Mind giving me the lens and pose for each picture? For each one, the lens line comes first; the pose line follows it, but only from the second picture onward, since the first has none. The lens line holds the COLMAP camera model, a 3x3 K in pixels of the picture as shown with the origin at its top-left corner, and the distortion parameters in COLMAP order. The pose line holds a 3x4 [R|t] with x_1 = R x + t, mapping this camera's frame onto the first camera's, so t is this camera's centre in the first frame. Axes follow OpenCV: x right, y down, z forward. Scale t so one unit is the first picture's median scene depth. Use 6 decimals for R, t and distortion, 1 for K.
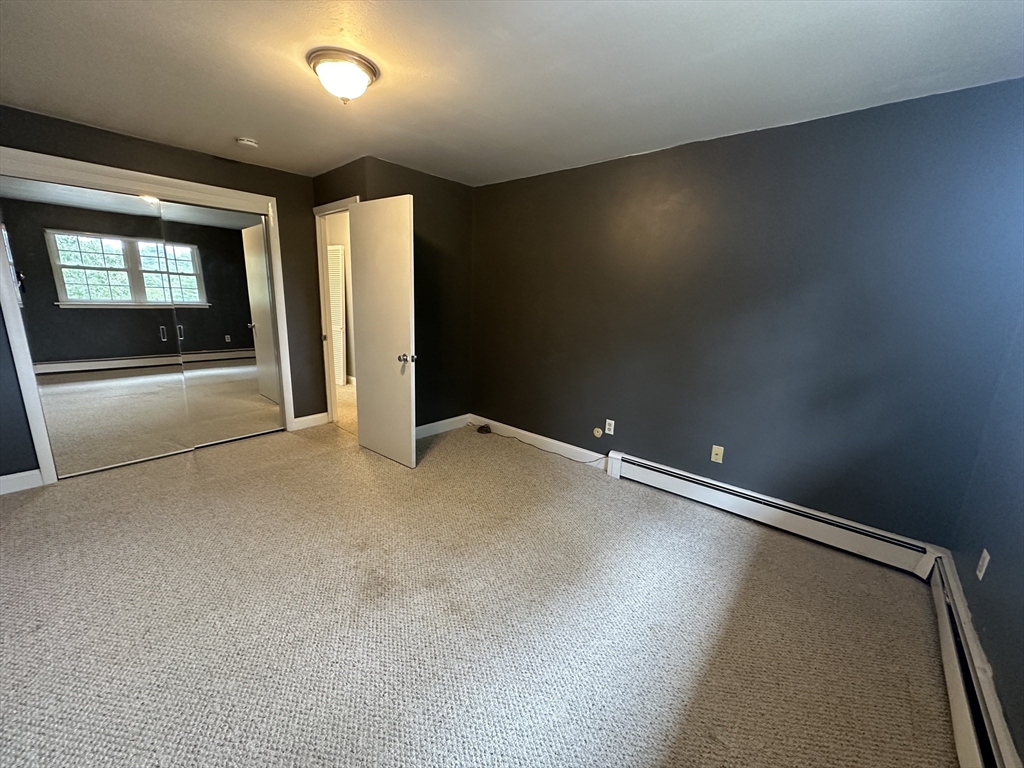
lens RADIAL K [[407.2, 0, 511.3], [0, 407.2, 383.8], [0, 0, 1]] dist [-0.003069, 0.000394]
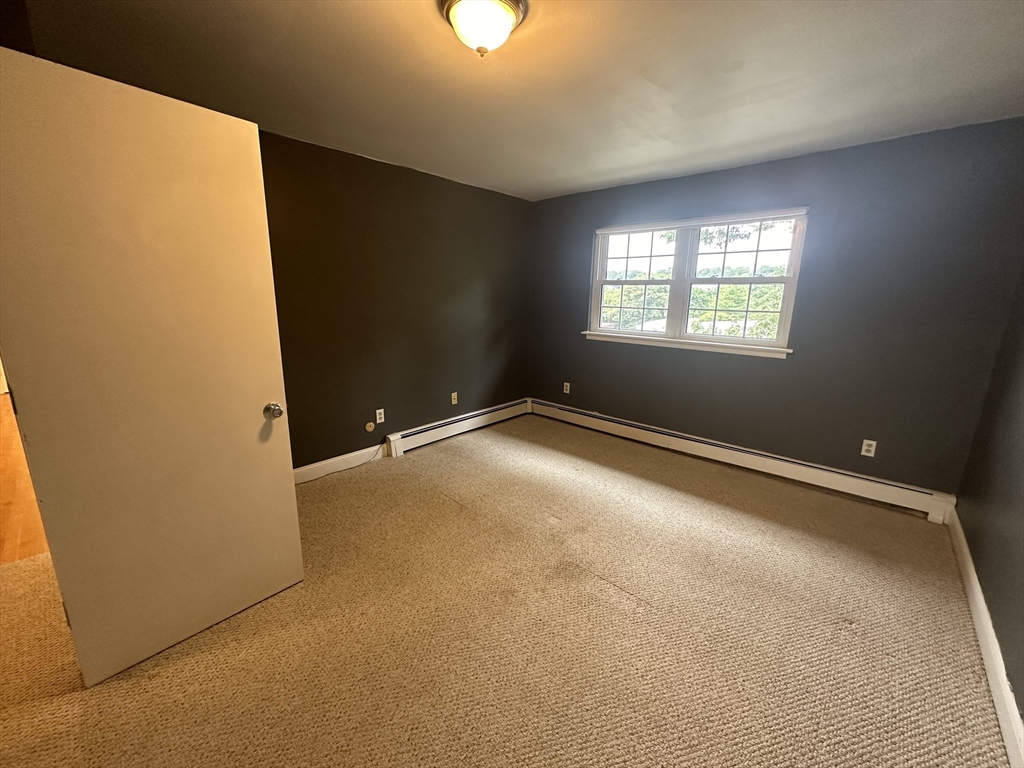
lens RADIAL K [[407.2, 0, 511.3], [0, 407.2, 383.8], [0, 0, 1]] dist [-0.003069, 0.000394]
pose [[0.026277, -0.251987, 0.967374, -0.782368], [0.203055, 0.948879, 0.241654, -0.166034], [-0.978815, 0.190081, 0.076101, 0.602976]]
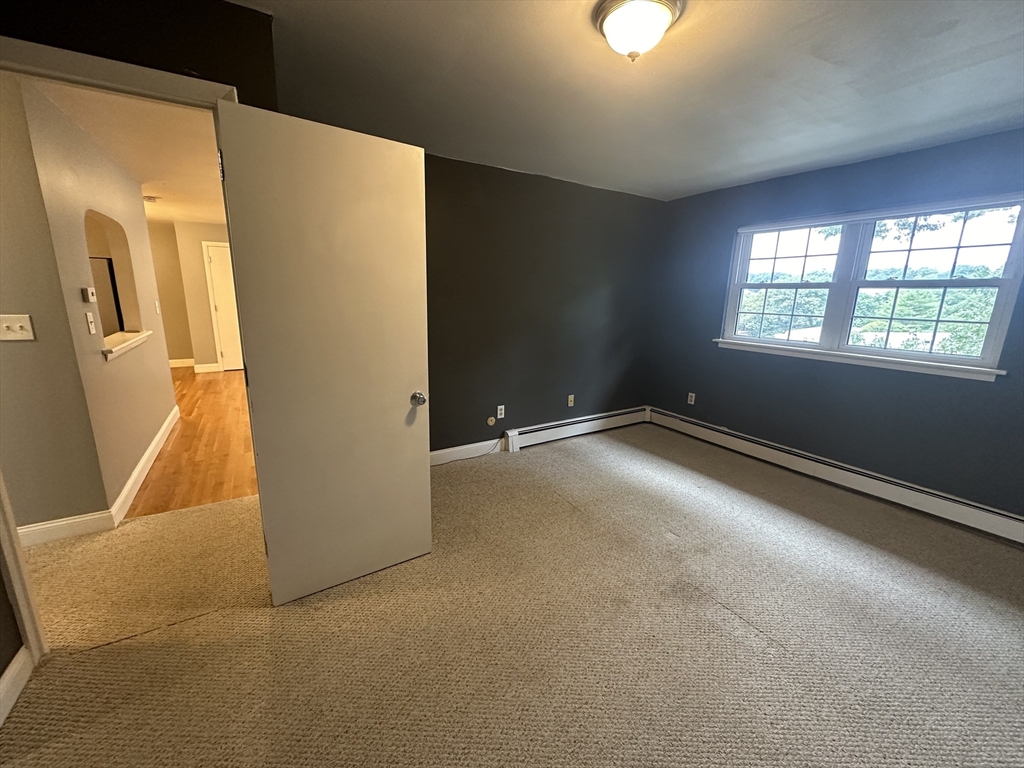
lens RADIAL K [[407.2, 0, 511.3], [0, 407.2, 383.8], [0, 0, 1]] dist [-0.003069, 0.000394]
pose [[0.300758, -0.234148, 0.924510, -0.798310], [0.197225, 0.963708, 0.179914, -0.170525], [-0.933085, 0.128226, 0.336023, 0.620809]]
